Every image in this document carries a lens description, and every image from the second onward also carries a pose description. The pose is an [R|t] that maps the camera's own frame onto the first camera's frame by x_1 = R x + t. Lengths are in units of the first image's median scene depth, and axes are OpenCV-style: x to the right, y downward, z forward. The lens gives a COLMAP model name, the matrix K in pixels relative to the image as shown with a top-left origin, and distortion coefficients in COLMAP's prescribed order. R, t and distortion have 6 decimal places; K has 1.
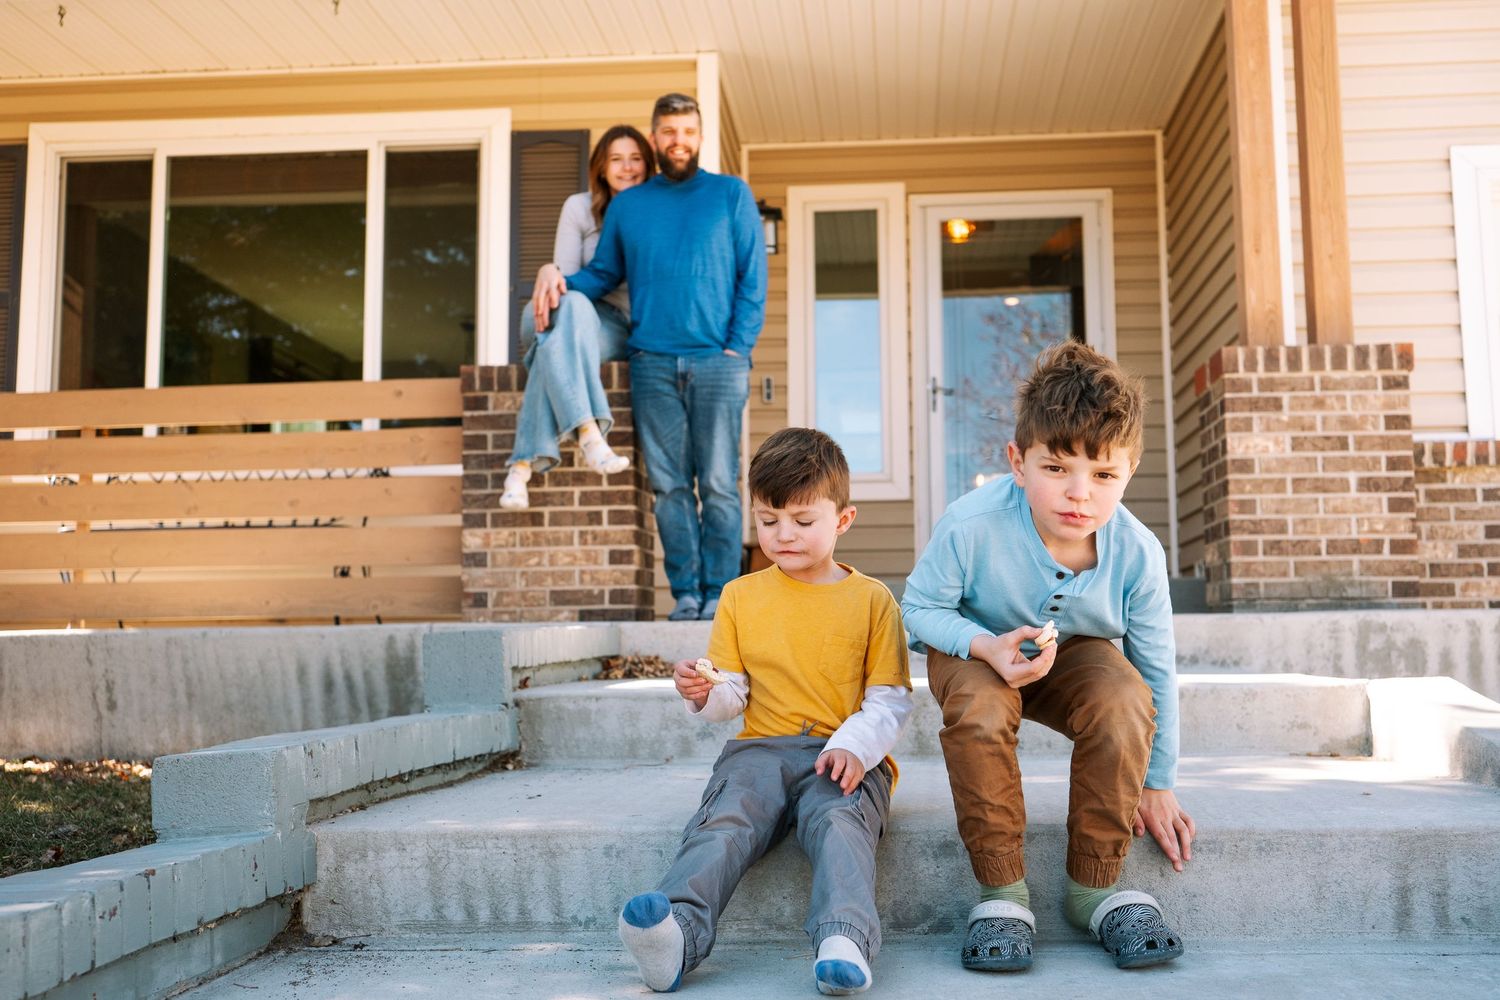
lens RADIAL K [[1528.3, 0, 770.1], [0, 1528.3, 502.7], [0, 0, 1]] dist [0.004883, 0.000264]
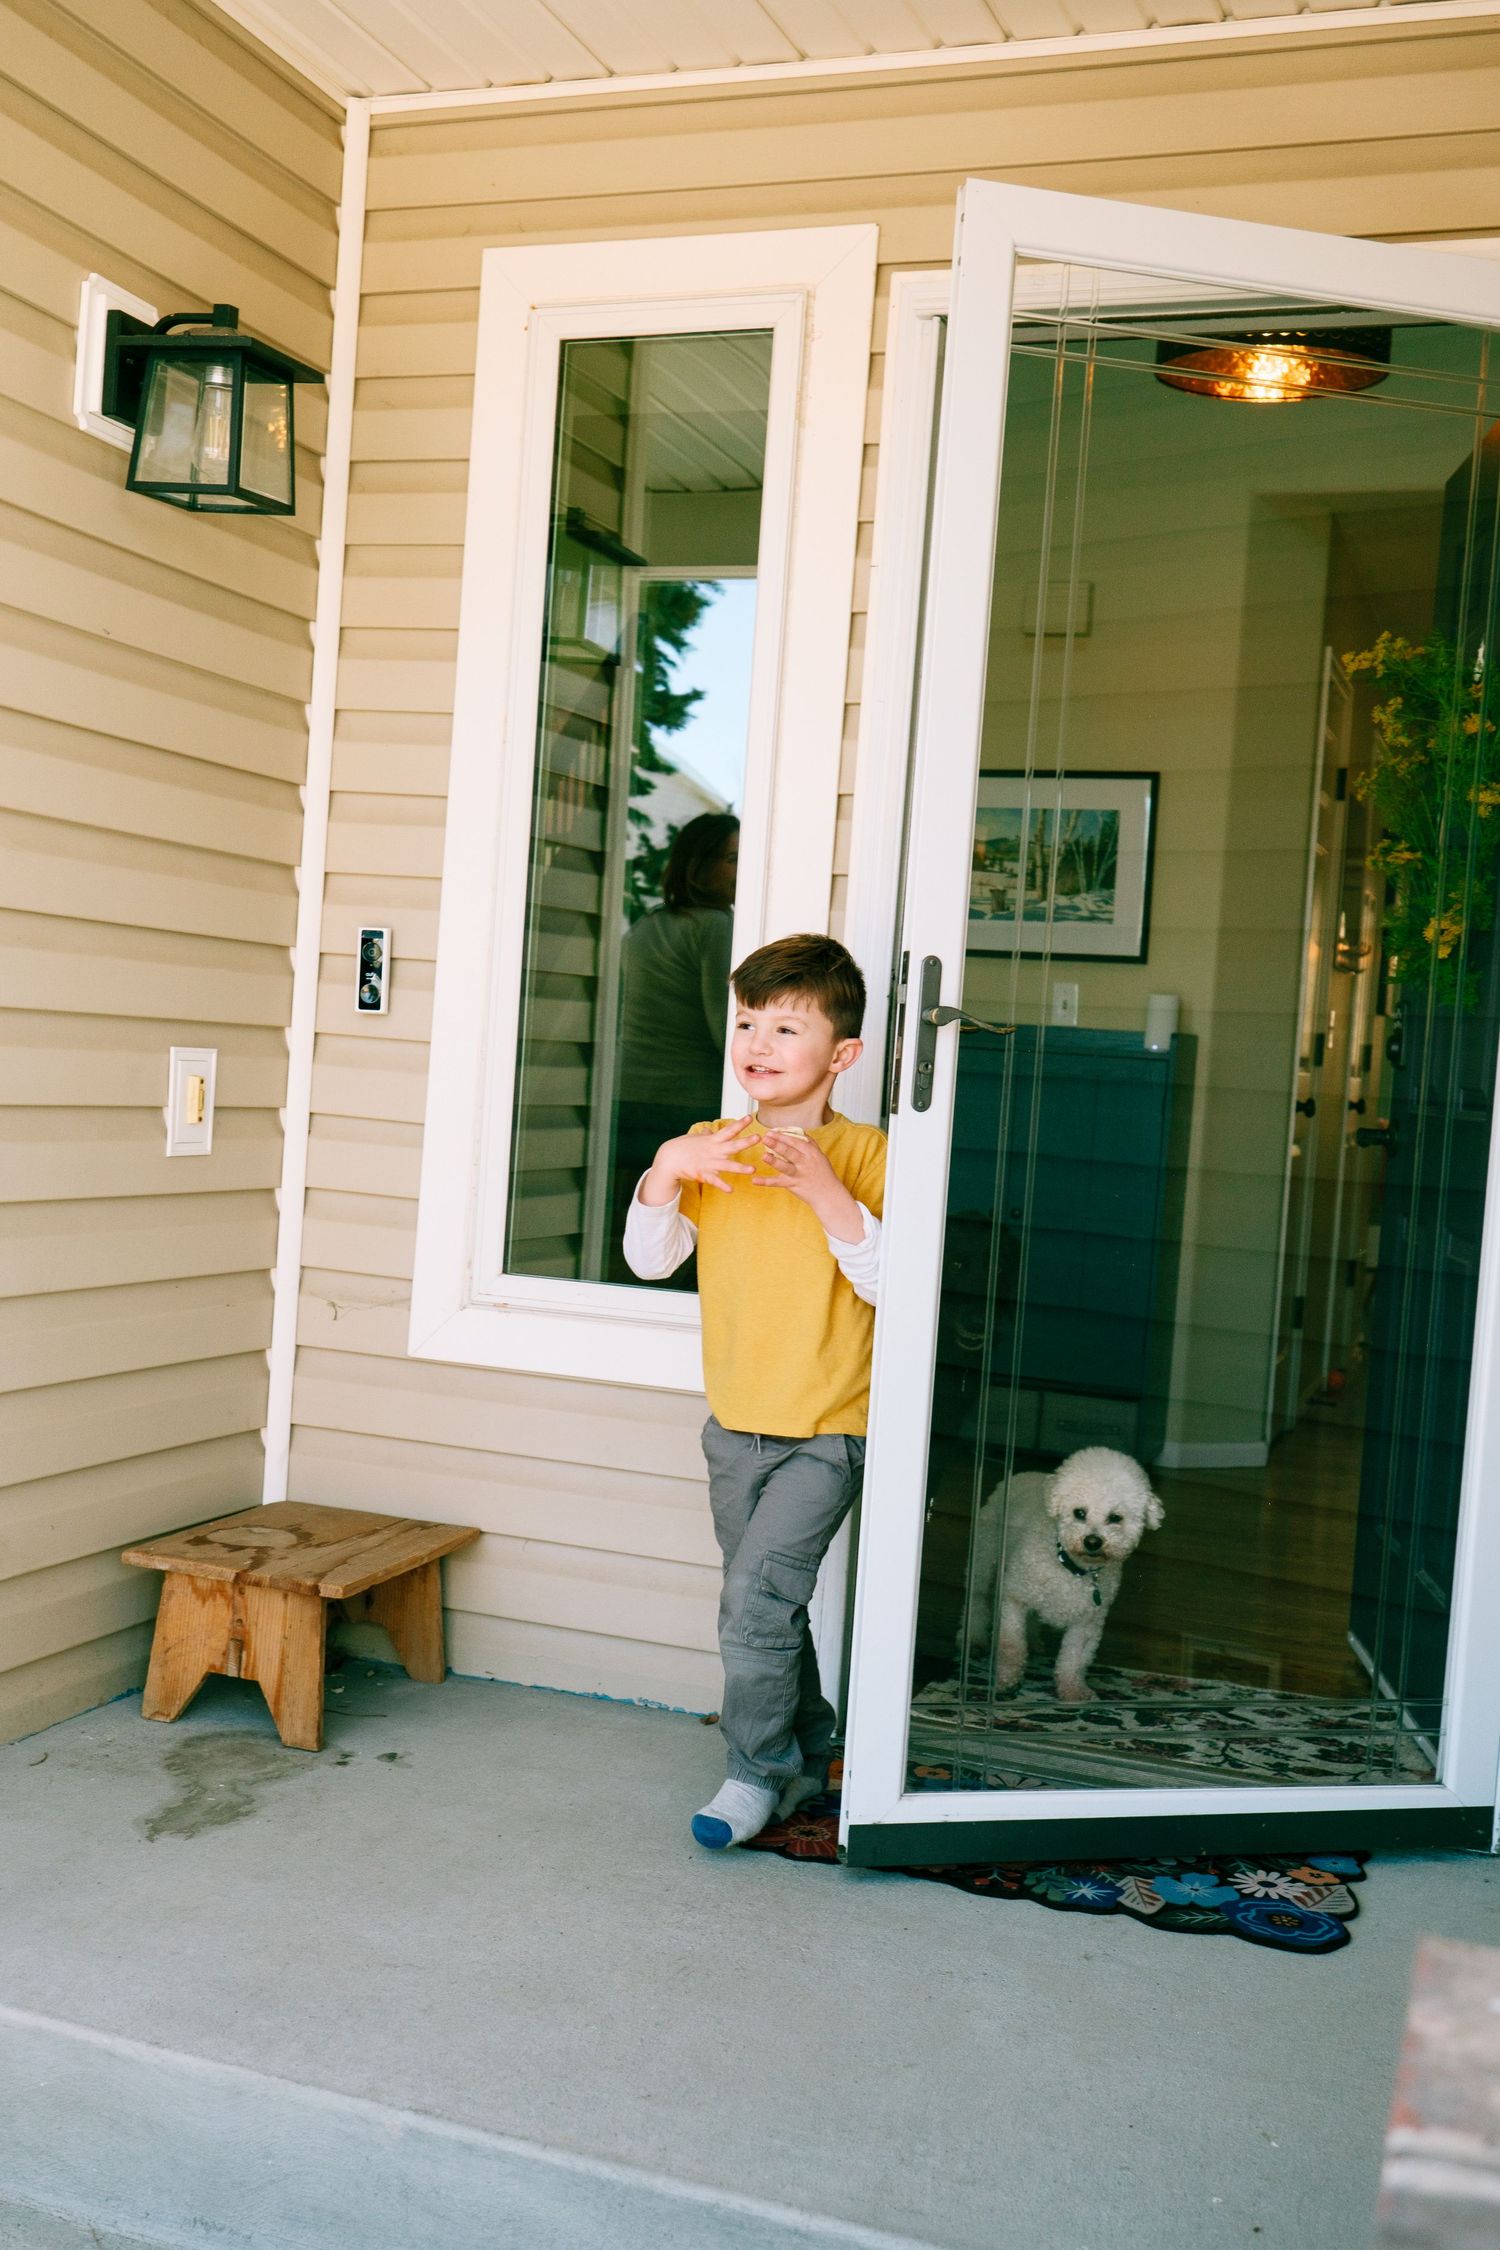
lens RADIAL K [[2403.8, 0, 630.7], [0, 2403.8, 1131.7], [0, 0, 1]] dist [-0.004855, -0.006279]
pose [[0.950427, 0.079849, -0.300521, 0.295772], [-0.034925, 0.987764, 0.151998, -0.181485], [0.308981, -0.133967, 0.941586, 0.902131]]
